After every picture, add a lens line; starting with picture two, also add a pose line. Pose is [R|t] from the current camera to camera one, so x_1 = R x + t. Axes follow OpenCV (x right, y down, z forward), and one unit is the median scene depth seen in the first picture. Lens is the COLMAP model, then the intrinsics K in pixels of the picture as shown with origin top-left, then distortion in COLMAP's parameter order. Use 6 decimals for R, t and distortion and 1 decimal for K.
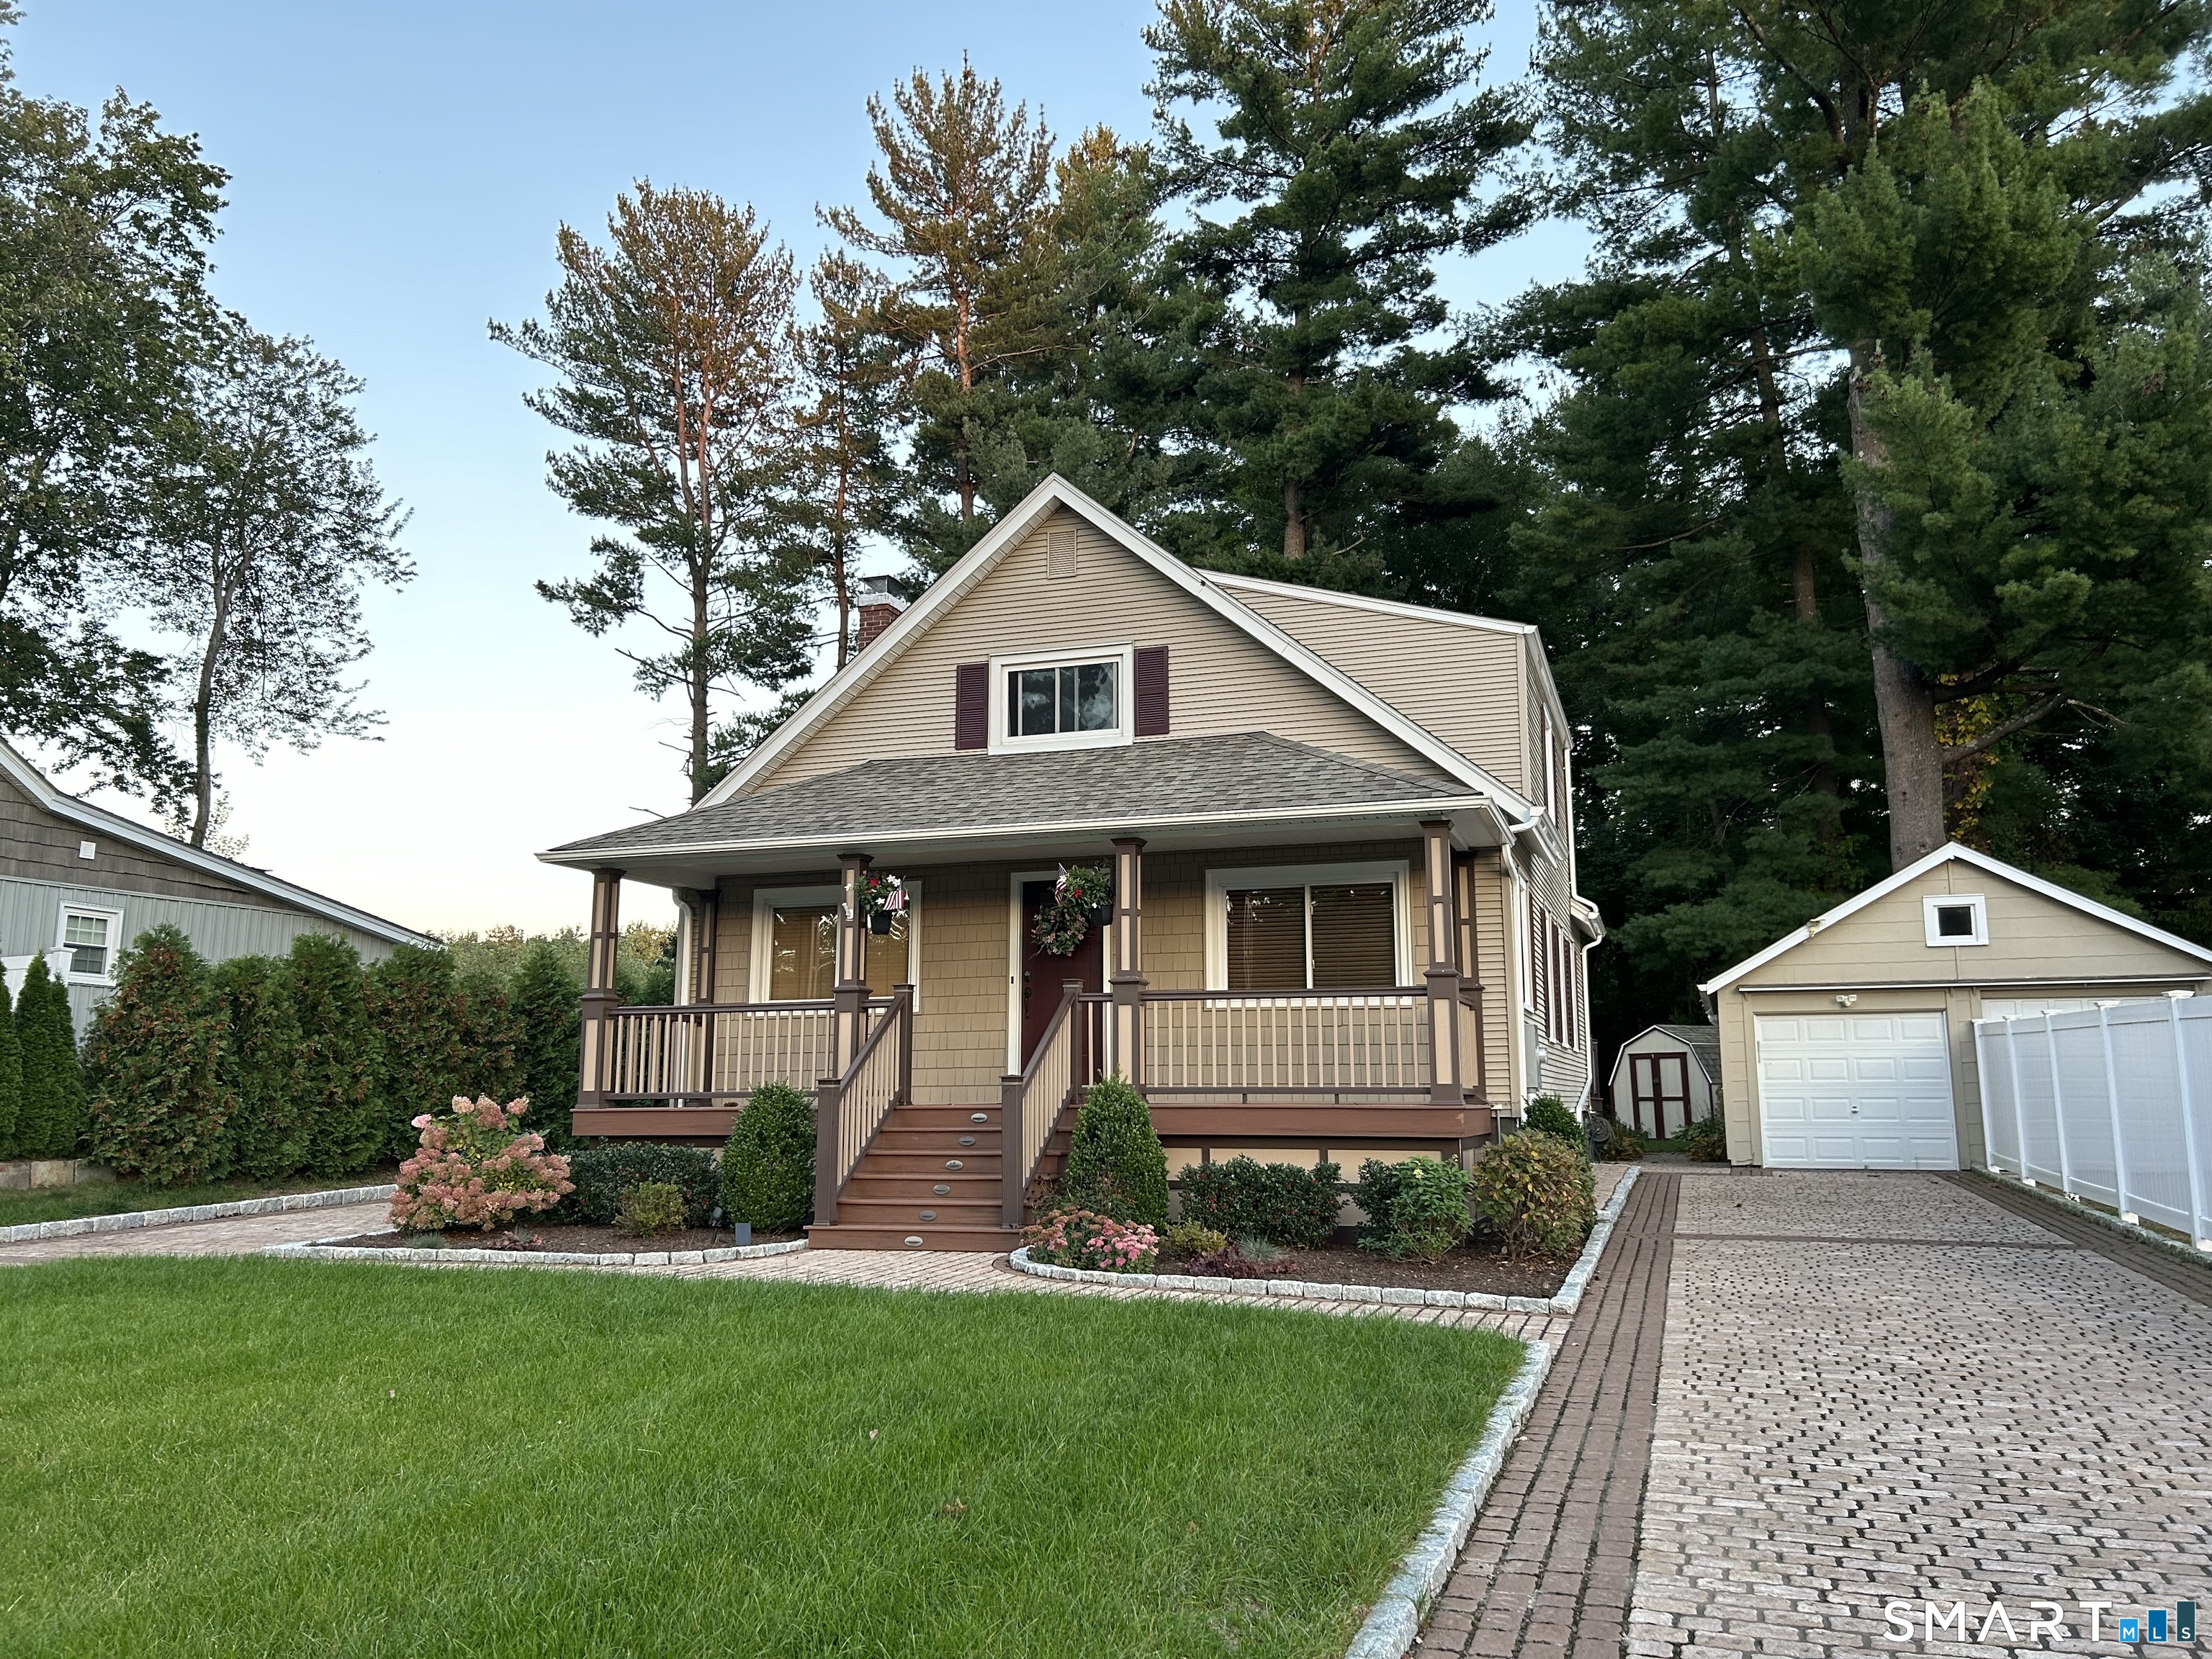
lens RADIAL K [[1671.8, 0, 1101.0], [0, 1671.8, 827.3], [0, 0, 1]] dist [0.065086, -0.089655]
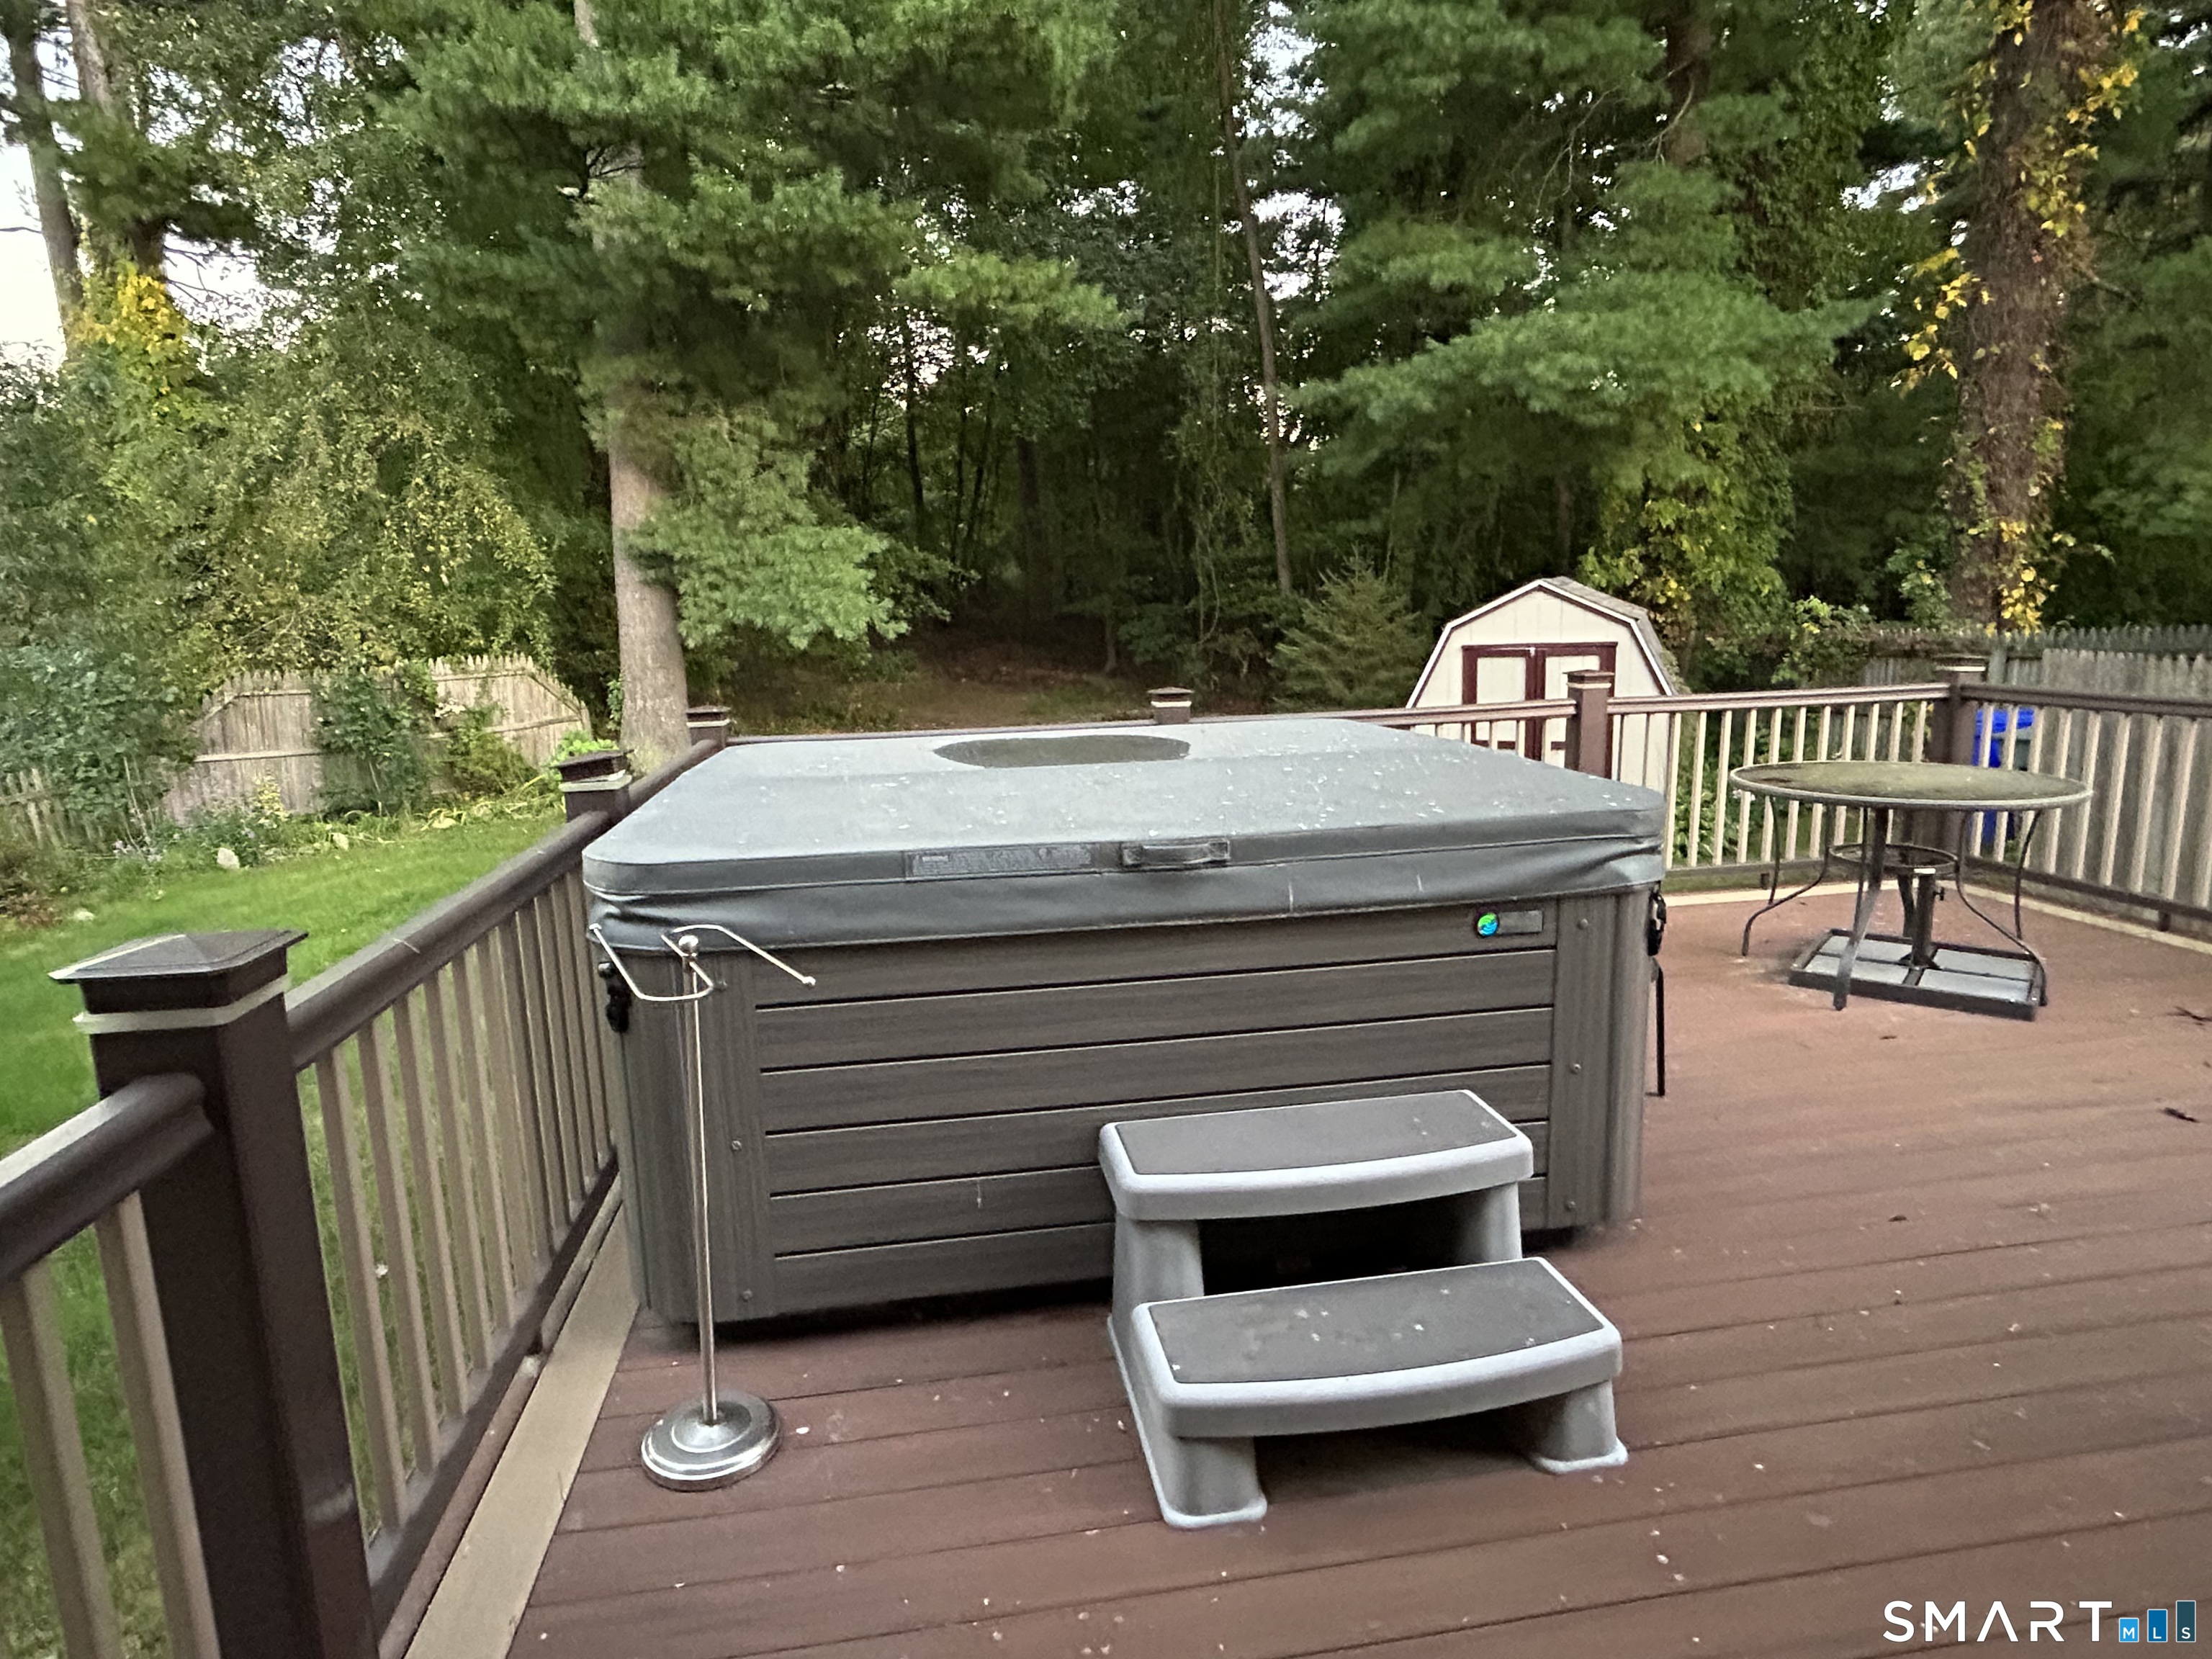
lens RADIAL K [[1229.0, 0, 1106.0], [0, 1229.0, 829.5], [0, 0, 1]] dist [-0.015948, 0.013556]
pose [[0.880873, -0.101768, 0.462283, 0.061148], [-0.048625, 0.951995, 0.302227, 0.071824], [-0.470848, -0.288702, 0.833639, 0.624335]]
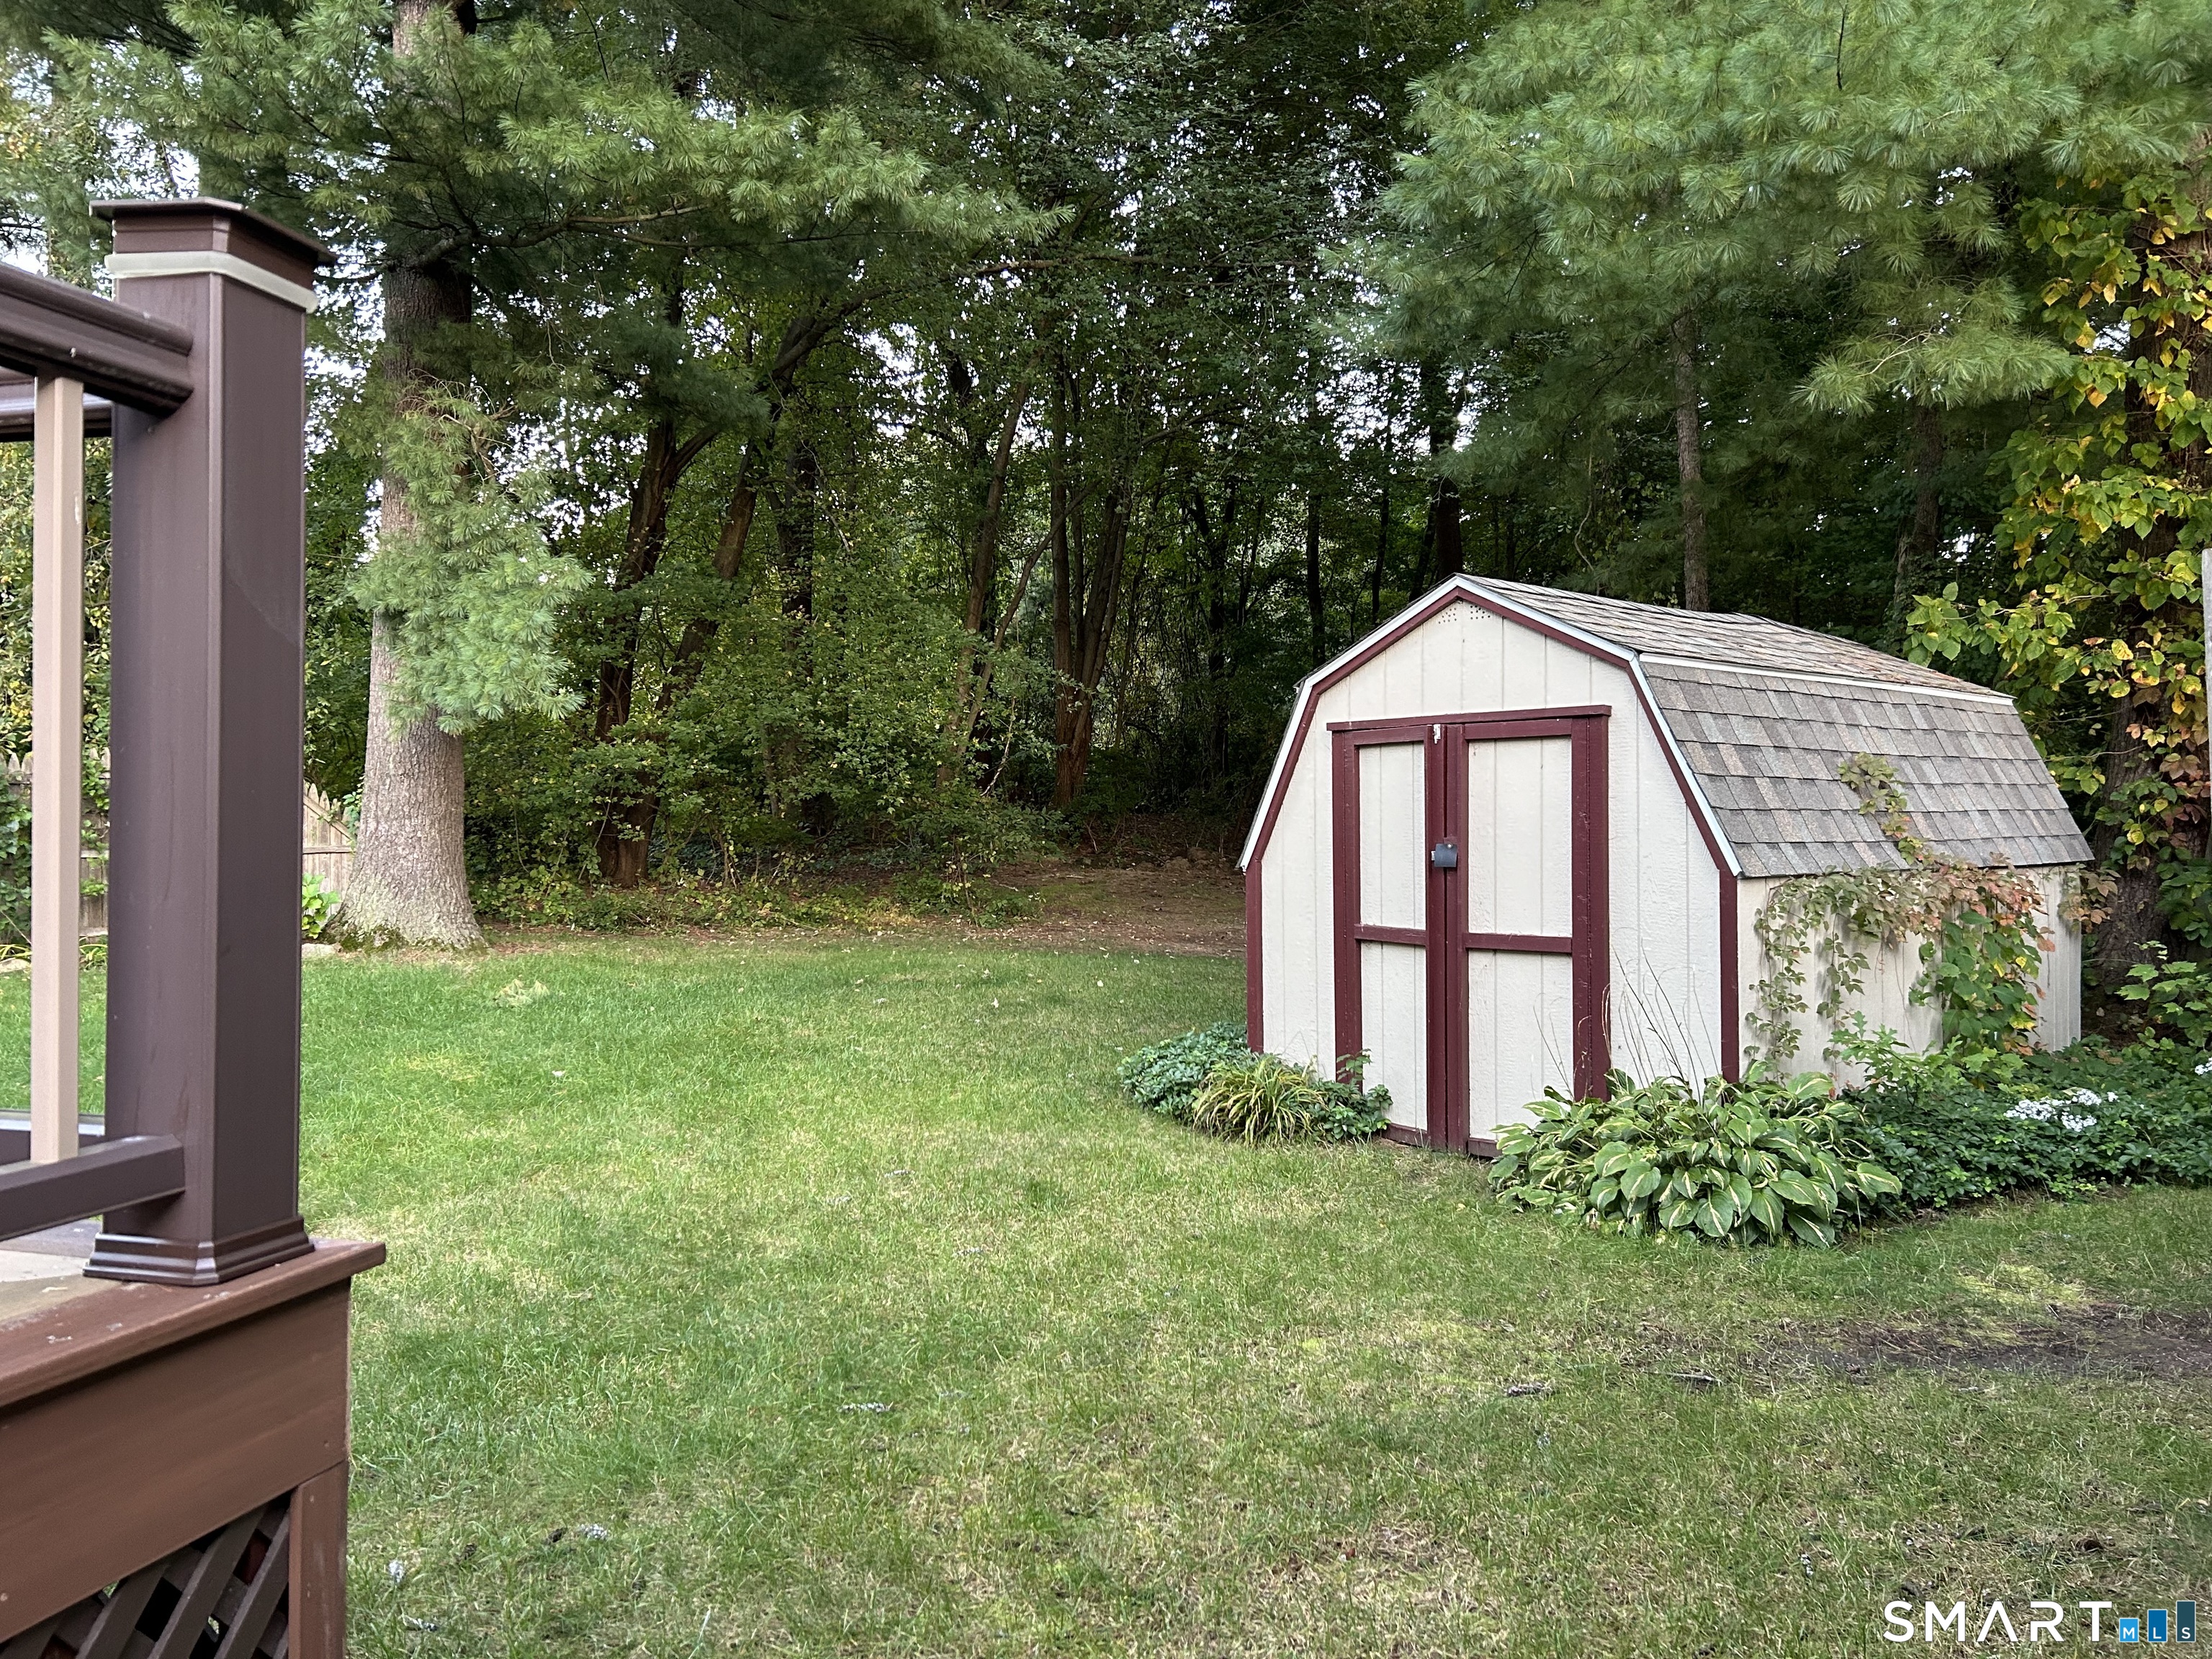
lens RADIAL K [[1671.8, 0, 1101.0], [0, 1671.8, 827.3], [0, 0, 1]] dist [0.065086, -0.089655]
pose [[0.996214, 0.017431, 0.085171, 0.220135], [-0.029984, 0.988471, 0.148412, 0.096417], [-0.081602, -0.150404, 0.985251, 0.653238]]
